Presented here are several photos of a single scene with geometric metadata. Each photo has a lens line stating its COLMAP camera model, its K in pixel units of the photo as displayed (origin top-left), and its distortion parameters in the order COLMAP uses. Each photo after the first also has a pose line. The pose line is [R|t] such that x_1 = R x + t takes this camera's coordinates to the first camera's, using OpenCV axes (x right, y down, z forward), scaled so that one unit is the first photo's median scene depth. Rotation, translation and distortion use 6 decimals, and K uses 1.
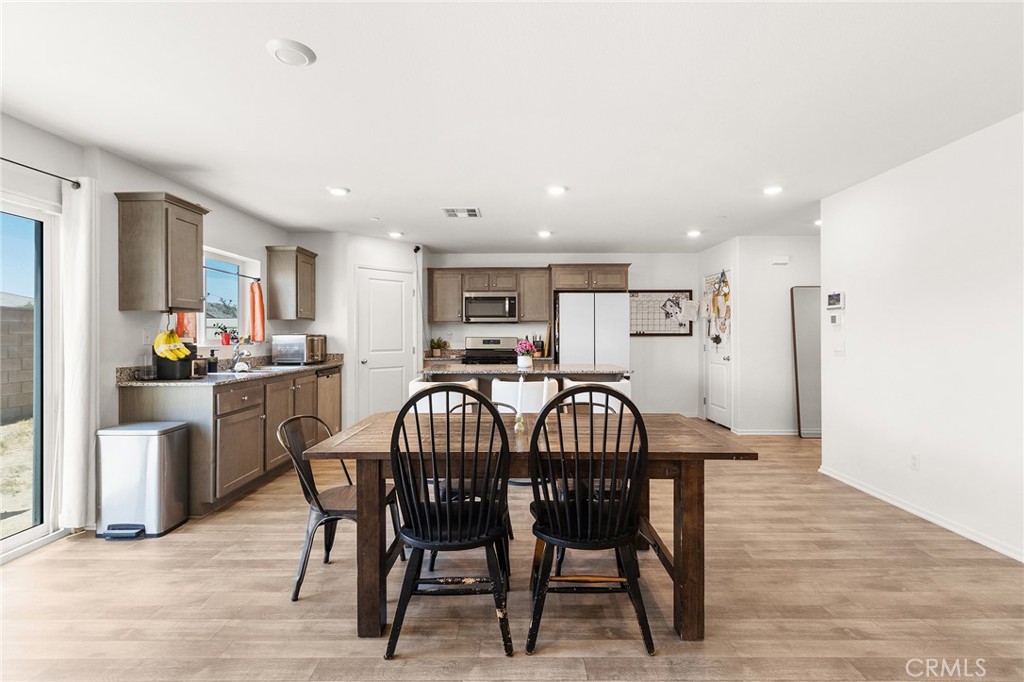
lens RADIAL K [[464.2, 0, 513.4], [0, 464.2, 326.3], [0, 0, 1]] dist [0.004089, -0.001009]
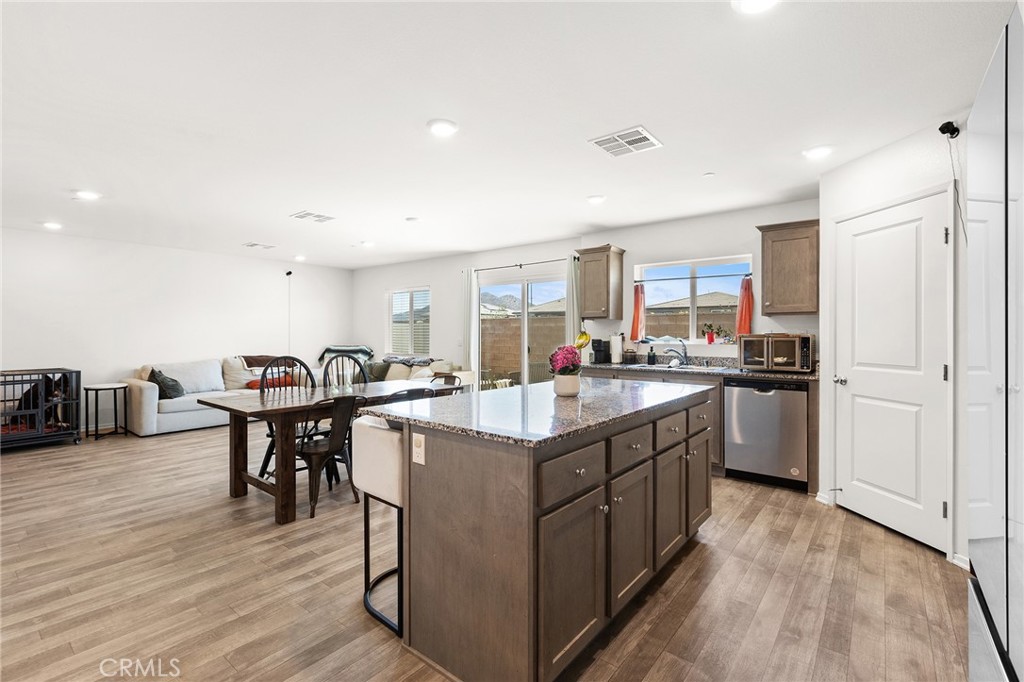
lens RADIAL K [[464.2, 0, 516.0], [0, 464.2, 332.6], [0, 0, 1]] dist [0.004089, -0.001009]
pose [[-0.622747, -0.001512, -0.782422, 0.457648], [0.013672, 0.999824, -0.012814, 0.019848], [0.782304, -0.018678, -0.622617, 1.218847]]
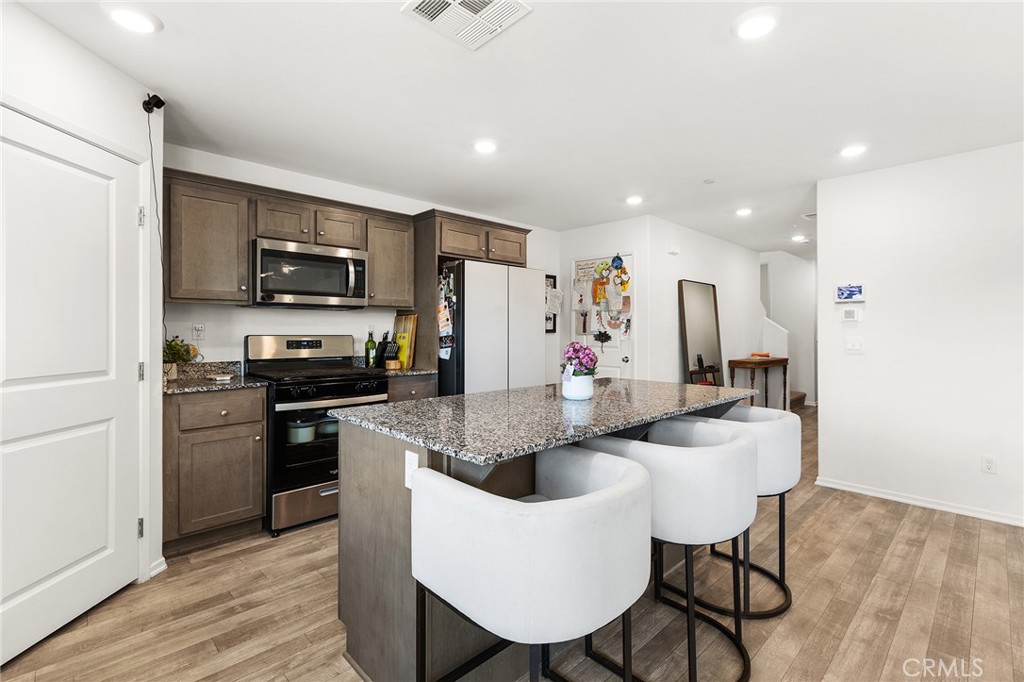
lens RADIAL K [[464.2, 0, 518.4], [0, 464.2, 327.2], [0, 0, 1]] dist [0.004089, -0.001009]
pose [[0.718589, 0.008217, 0.695386, -0.328434], [-0.014800, 0.999884, 0.003479, 0.013538], [-0.695277, -0.012791, 0.718628, 0.663586]]
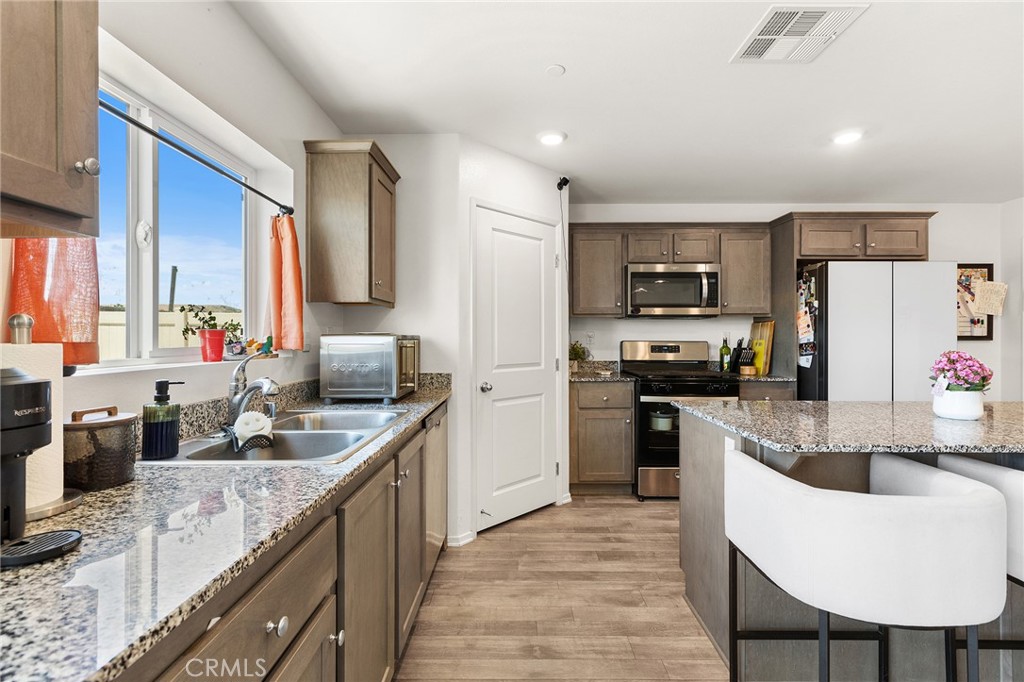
lens RADIAL K [[464.2, 0, 516.4], [0, 464.2, 336.4], [0, 0, 1]] dist [0.004089, -0.001009]
pose [[0.999981, 0.003982, -0.004691, -0.333562], [-0.003903, 0.999853, 0.016681, 0.011596], [0.004756, -0.016663, 0.999850, 0.563364]]
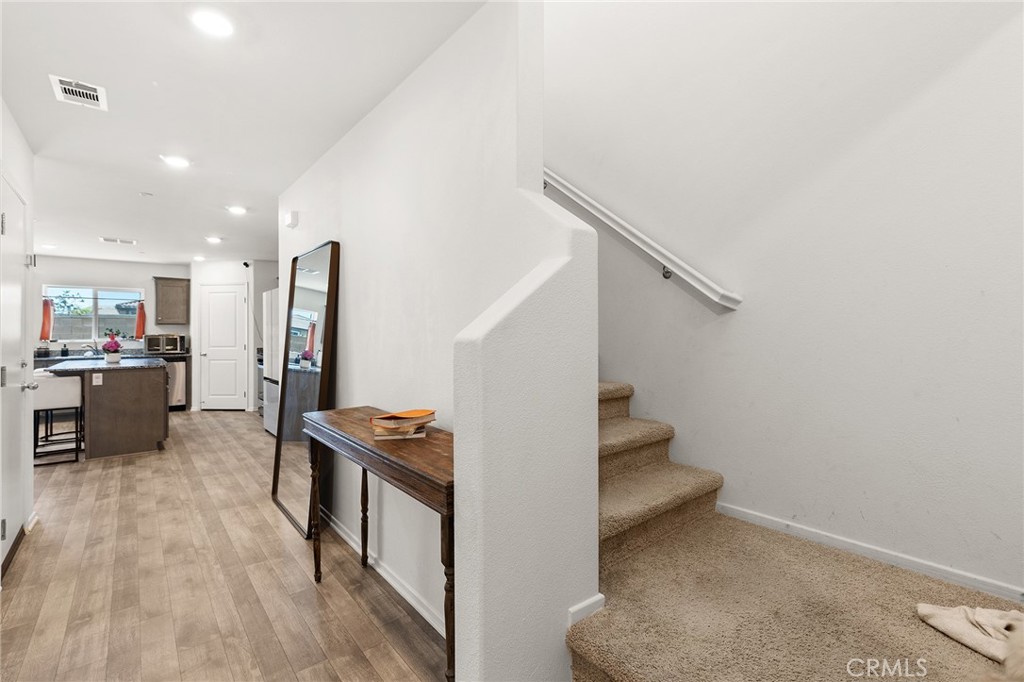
lens RADIAL K [[464.2, 0, 519.7], [0, 464.2, 333.1], [0, 0, 1]] dist [0.004089, -0.001009]
pose [[0.637054, -0.000899, -0.770819, 1.524889], [0.018658, 0.999724, 0.014255, 0.012957], [0.770594, -0.023463, 0.636895, 0.987985]]
